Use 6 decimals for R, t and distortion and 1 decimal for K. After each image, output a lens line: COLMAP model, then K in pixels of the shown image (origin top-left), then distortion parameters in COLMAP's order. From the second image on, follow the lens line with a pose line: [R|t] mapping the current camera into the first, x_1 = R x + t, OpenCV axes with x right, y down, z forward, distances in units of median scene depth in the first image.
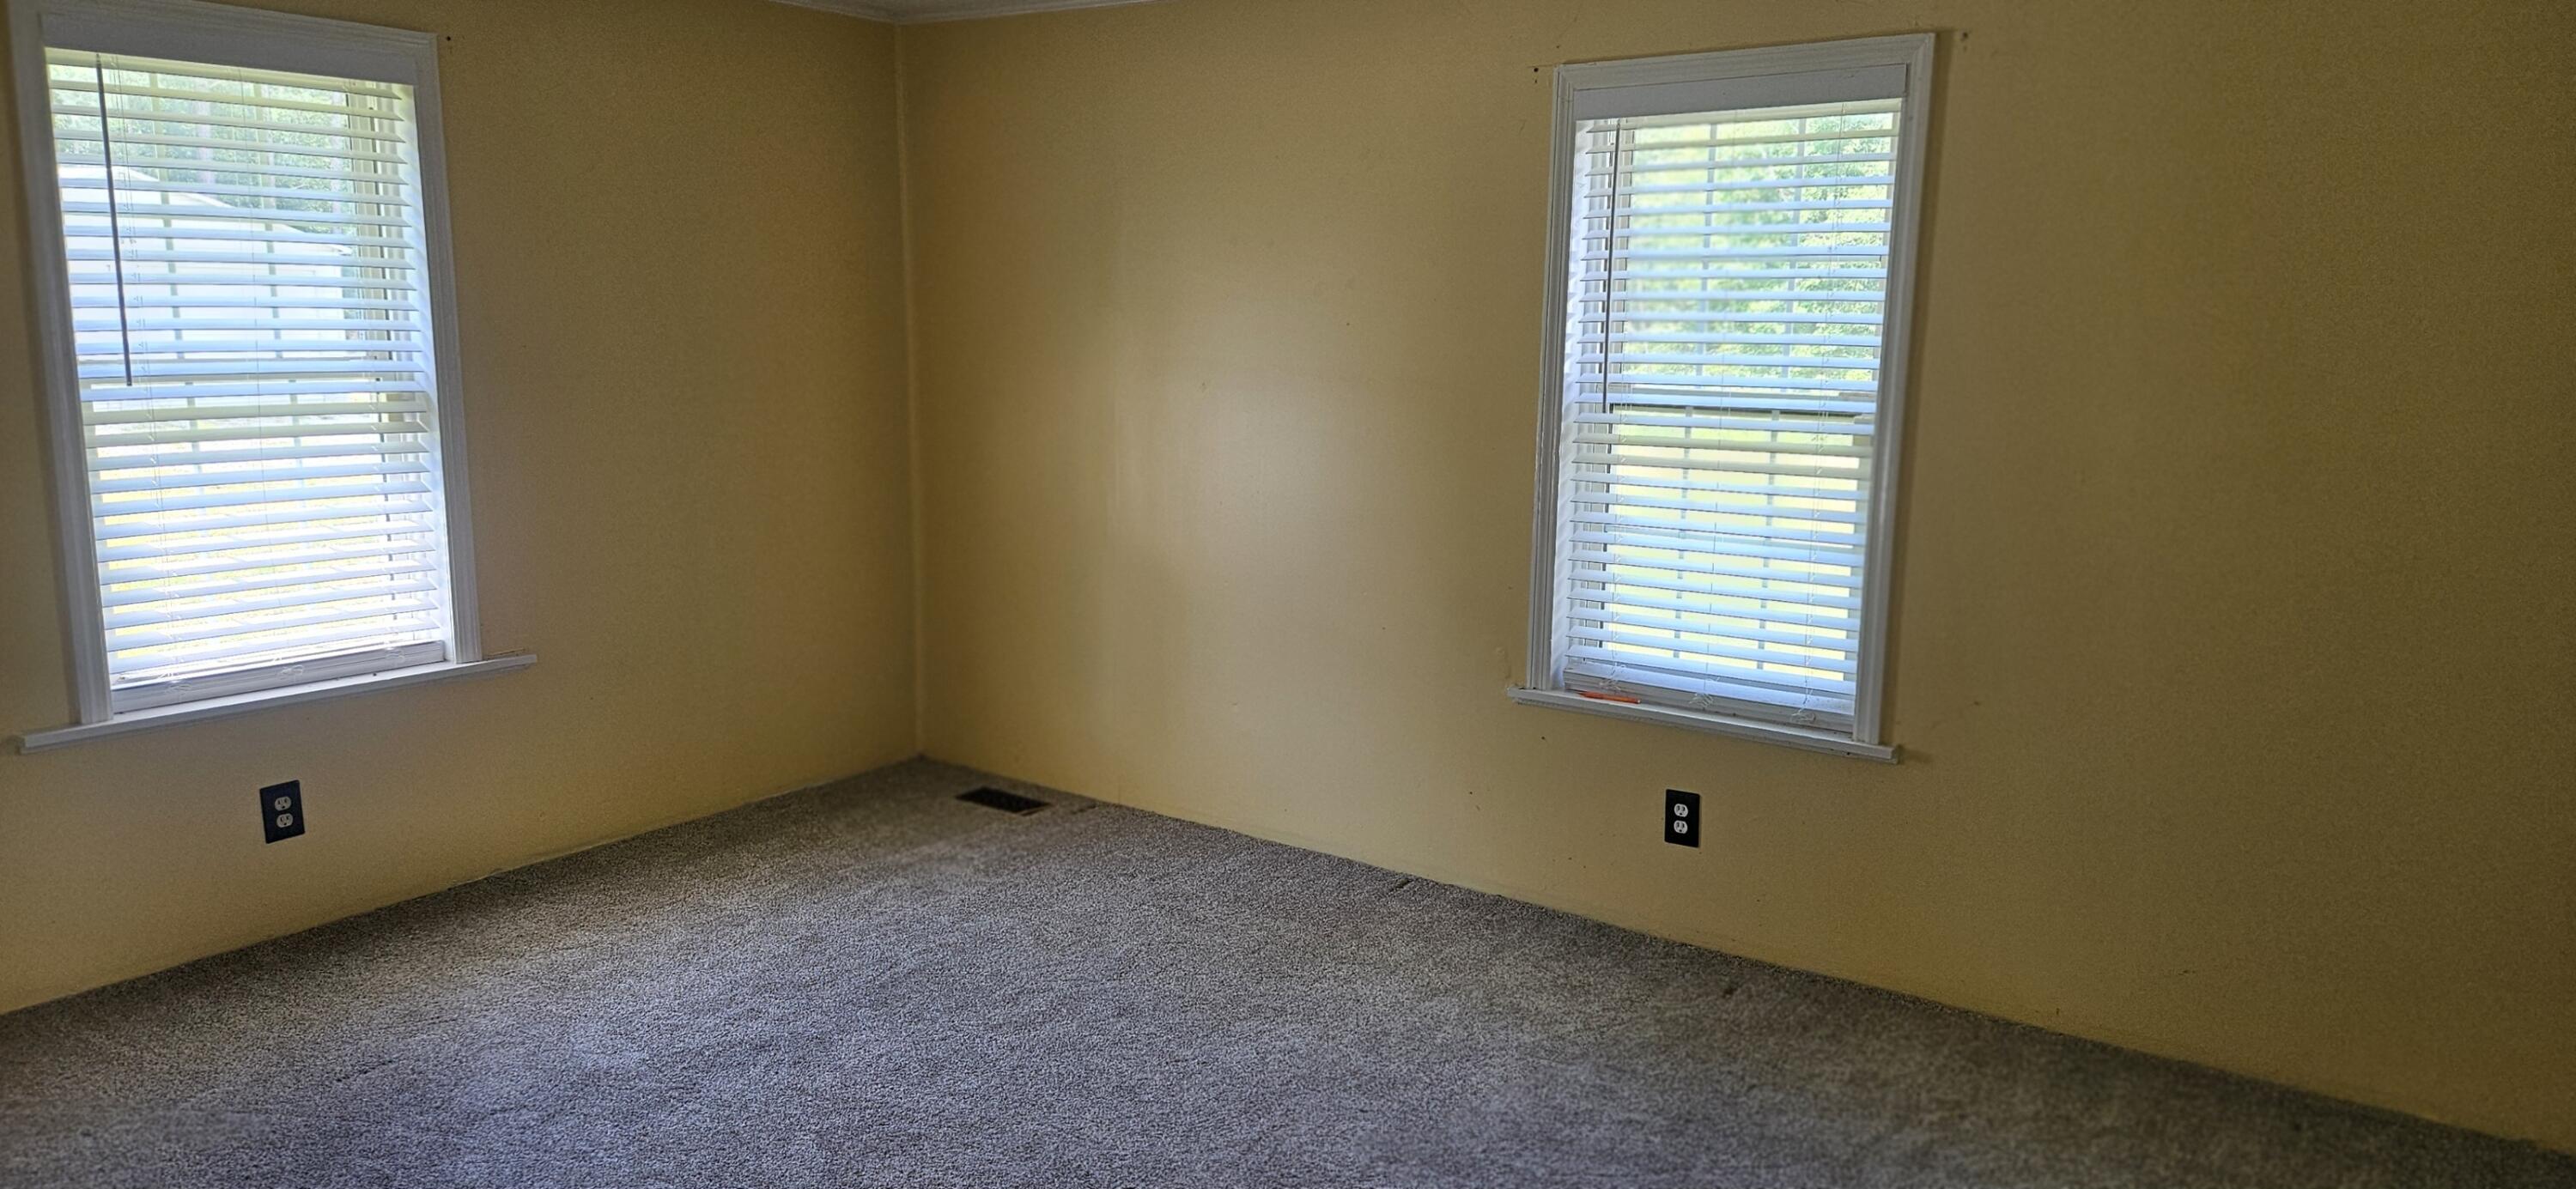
lens RADIAL K [[1735.7, 0, 1281.8], [0, 1735.7, 597.1], [0, 0, 1]] dist [0.081155, -0.106079]
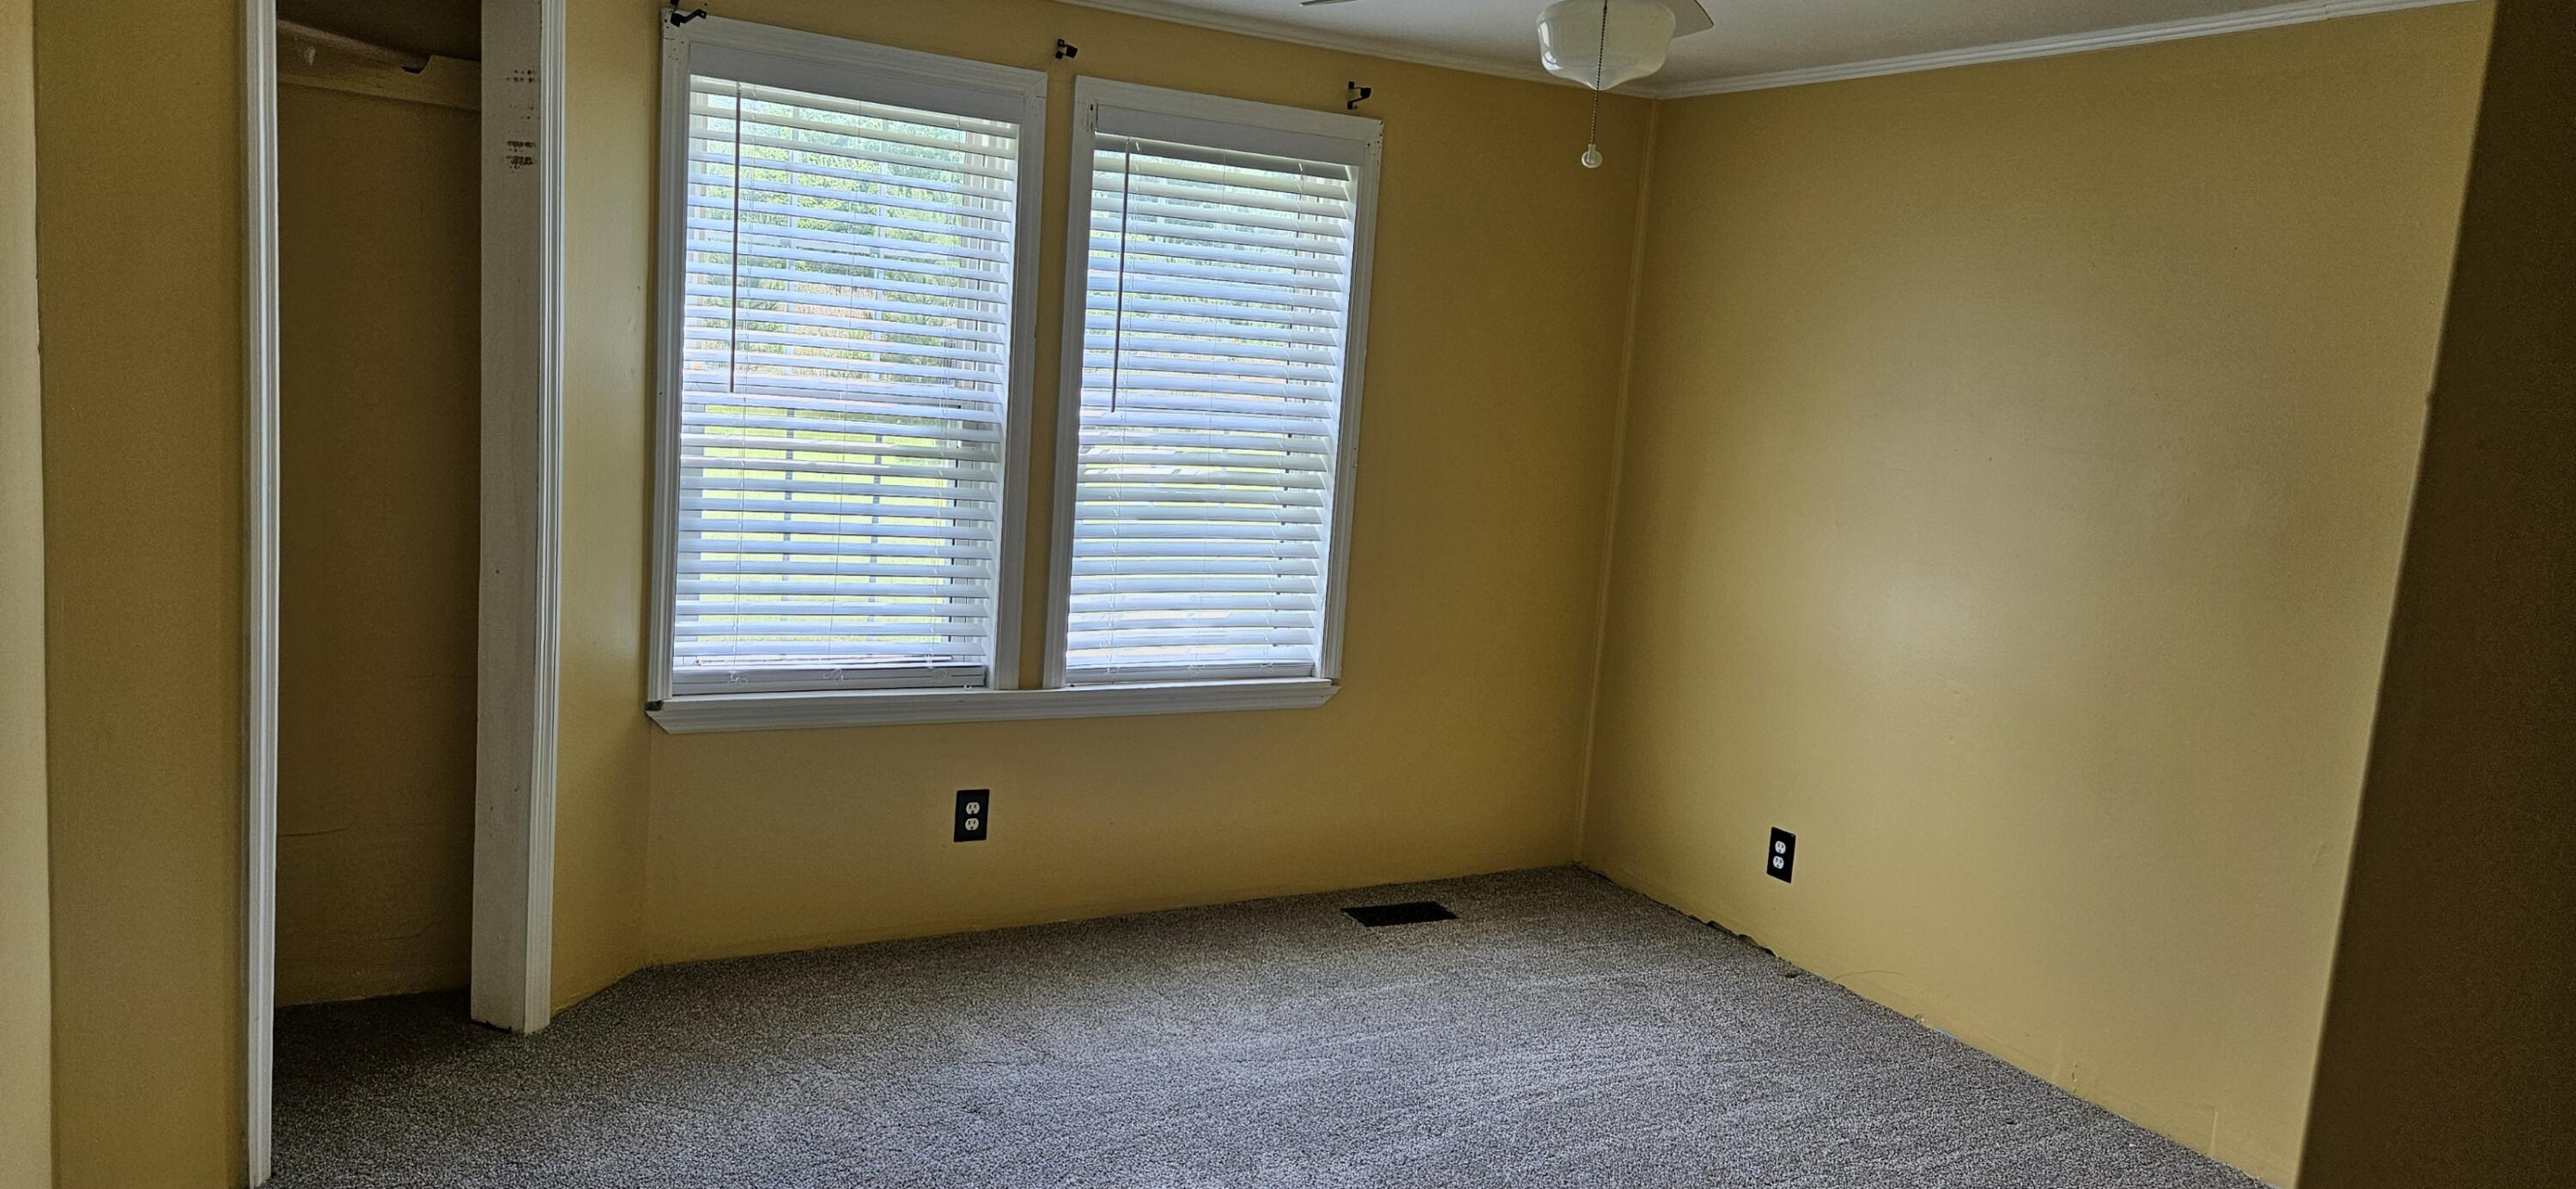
lens RADIAL K [[1735.7, 0, 1281.8], [0, 1735.7, 597.1], [0, 0, 1]] dist [0.081155, -0.106079]
pose [[0.875077, 0.126911, -0.467047, 0.149126], [-0.148512, 0.988864, -0.009553, -0.034925], [0.460634, 0.077722, 0.884181, 0.211628]]
